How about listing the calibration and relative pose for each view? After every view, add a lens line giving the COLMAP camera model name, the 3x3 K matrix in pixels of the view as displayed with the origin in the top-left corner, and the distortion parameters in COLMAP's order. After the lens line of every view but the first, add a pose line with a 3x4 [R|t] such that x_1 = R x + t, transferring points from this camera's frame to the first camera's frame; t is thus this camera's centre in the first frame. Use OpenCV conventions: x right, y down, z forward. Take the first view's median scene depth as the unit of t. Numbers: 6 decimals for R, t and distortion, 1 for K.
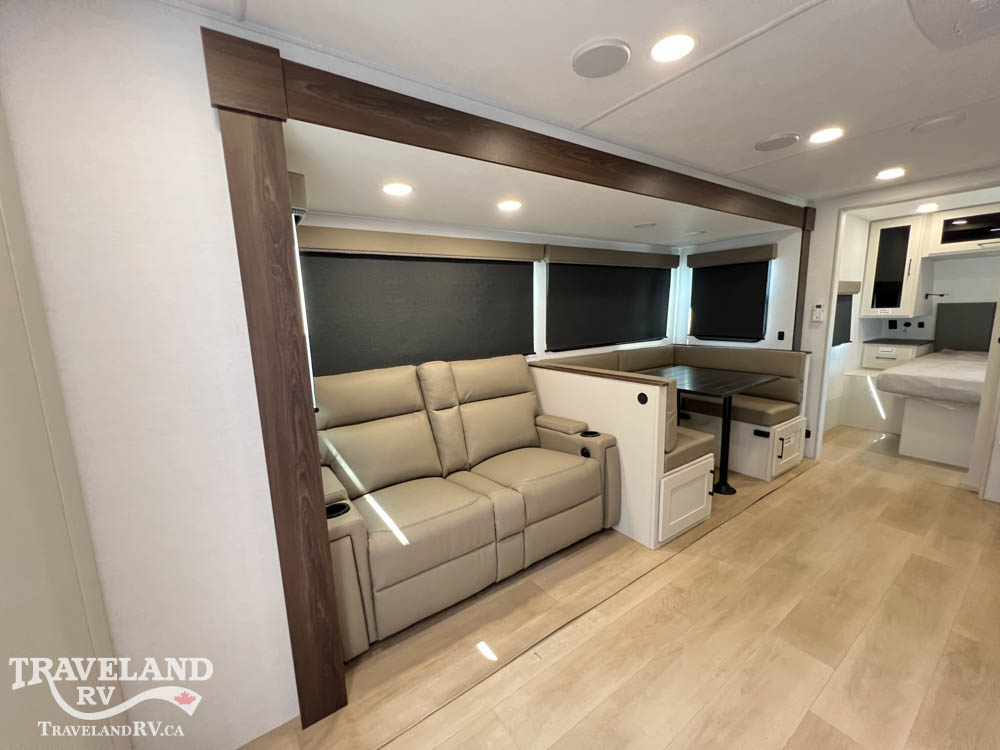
lens RADIAL K [[399.6, 0, 499.0], [0, 399.6, 373.8], [0, 0, 1]] dist [0.001190, -0.000149]
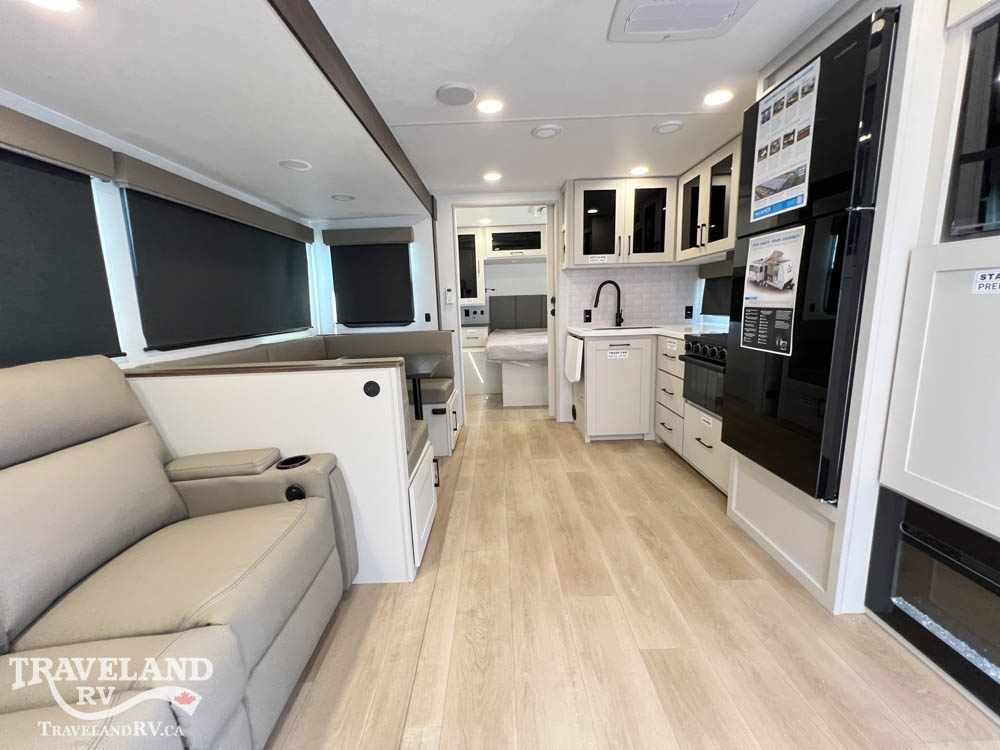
lens RADIAL K [[399.6, 0, 497.5], [0, 399.6, 374.4], [0, 0, 1]] dist [0.001190, -0.000149]
pose [[0.568792, -0.134238, 0.811453, -0.071335], [0.149019, 0.987082, 0.058837, 0.020804], [-0.808869, 0.087456, 0.581449, 0.305177]]
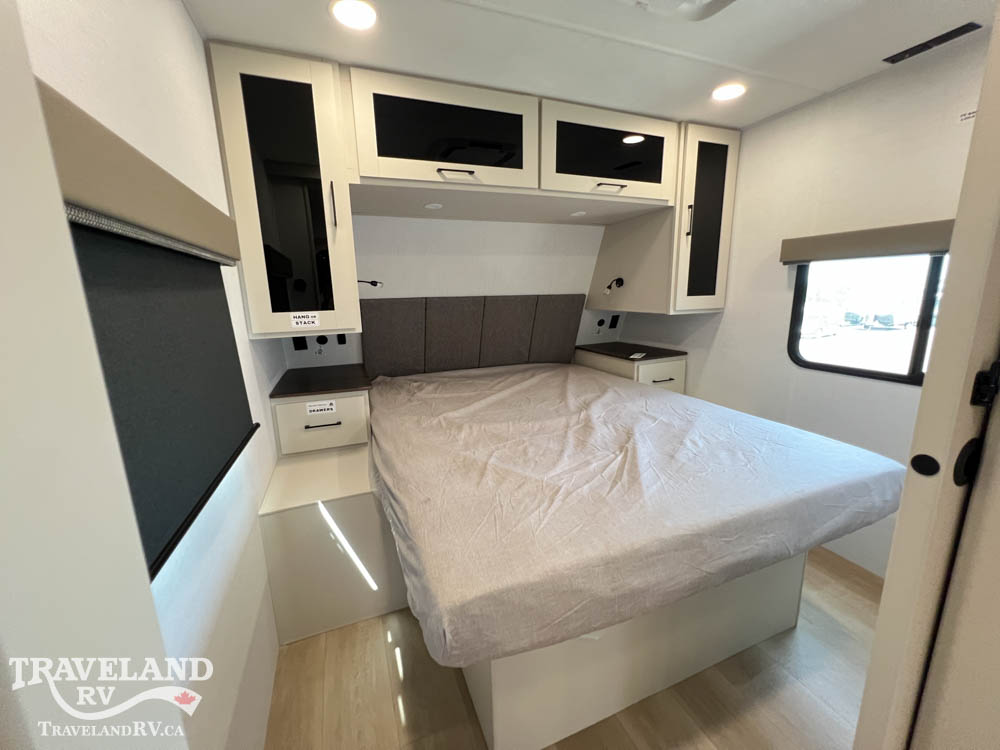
lens RADIAL K [[399.6, 0, 497.5], [0, 399.6, 375.8], [0, 0, 1]] dist [0.001190, -0.000149]
pose [[0.222788, -0.180842, 0.957947, 0.929049], [0.174785, 0.974131, 0.143248, -0.186339], [-0.959070, 0.135520, 0.248633, 1.084429]]
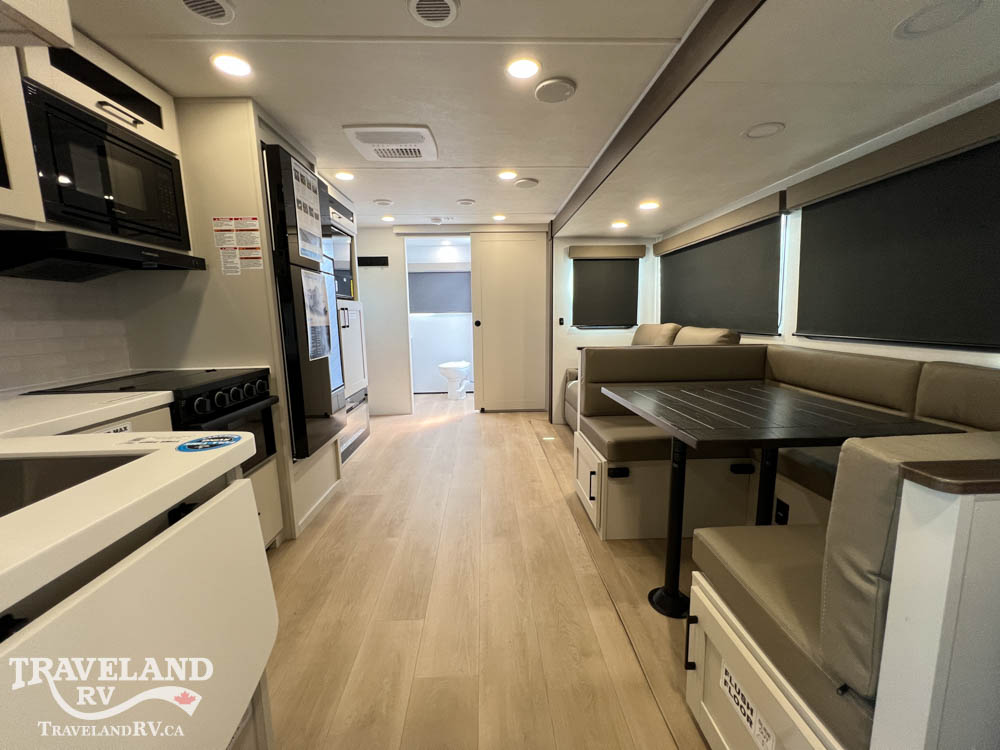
lens RADIAL K [[399.6, 0, 499.1], [0, 399.6, 372.0], [0, 0, 1]] dist [0.001190, -0.000149]
pose [[-0.537282, 0.160584, -0.827974, 1.124419], [-0.102643, 0.961960, 0.253176, -0.134071], [0.837134, 0.221012, -0.500360, 1.040110]]
